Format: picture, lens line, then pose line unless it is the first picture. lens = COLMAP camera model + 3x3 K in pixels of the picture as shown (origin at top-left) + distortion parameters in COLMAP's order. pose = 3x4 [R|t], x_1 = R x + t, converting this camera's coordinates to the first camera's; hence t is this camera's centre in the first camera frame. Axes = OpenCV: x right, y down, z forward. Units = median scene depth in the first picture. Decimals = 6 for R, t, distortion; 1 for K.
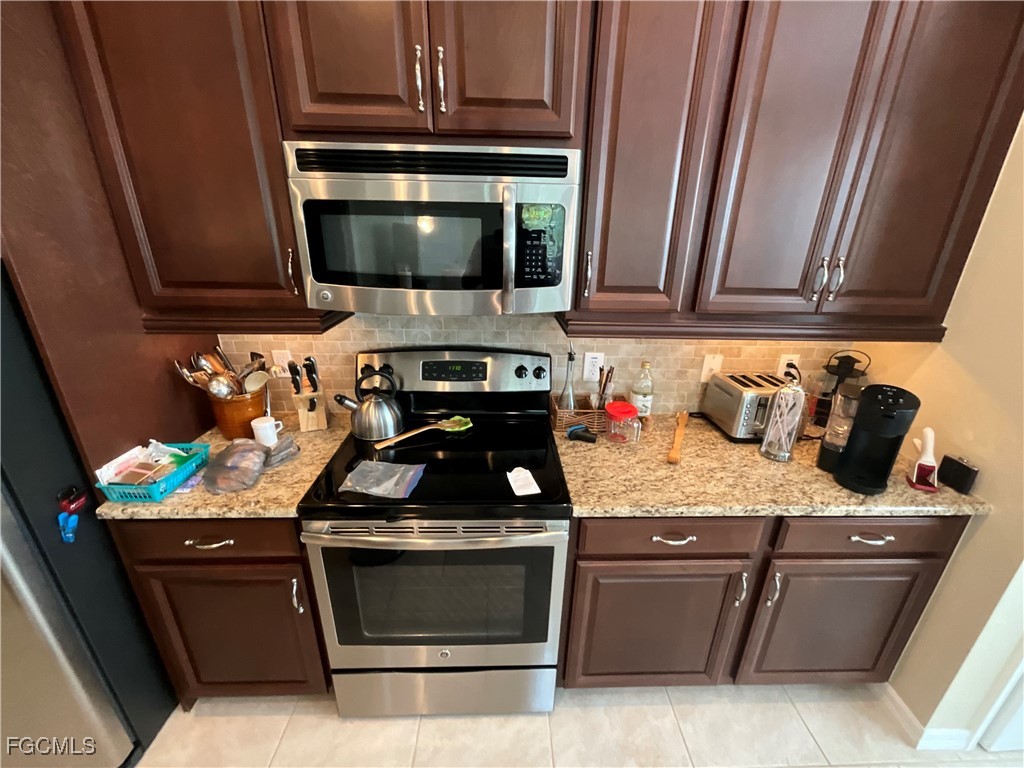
lens RADIAL K [[410.0, 0, 515.8], [0, 410.0, 383.3], [0, 0, 1]] dist [0.000960, -0.000125]
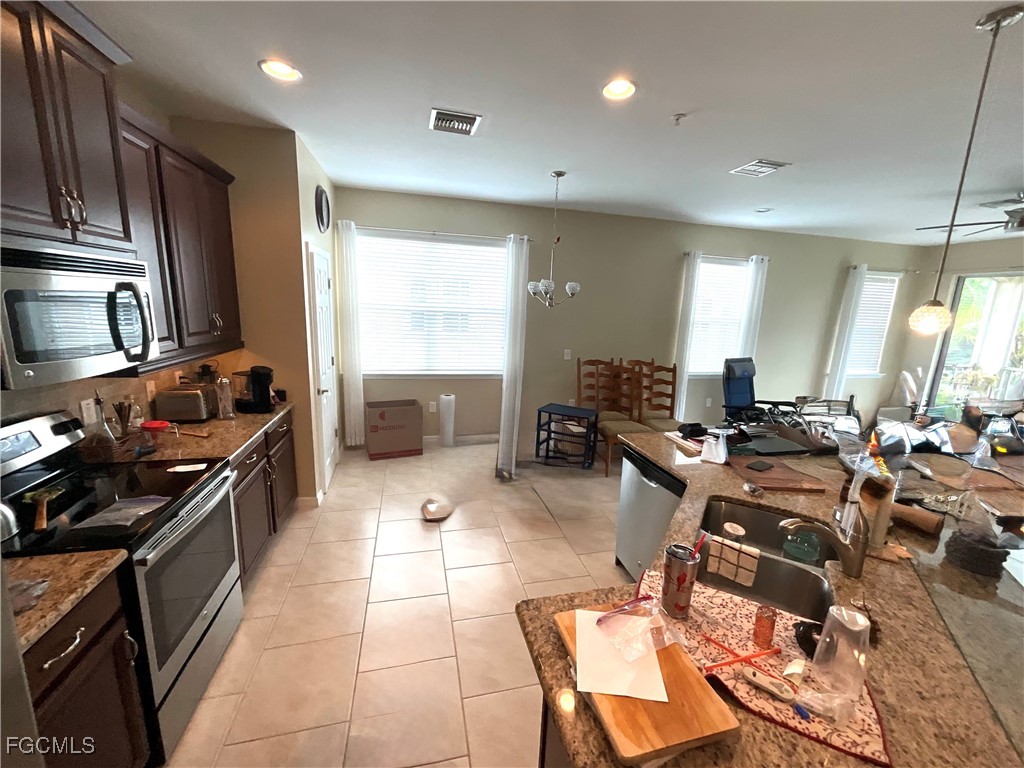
lens RADIAL K [[410.0, 0, 514.6], [0, 410.0, 380.8], [0, 0, 1]] dist [0.000960, -0.000125]
pose [[-0.204825, -0.204220, 0.957257, -1.517079], [0.310283, 0.914004, 0.261384, -0.064864], [-0.928316, 0.350558, -0.123845, -0.020652]]
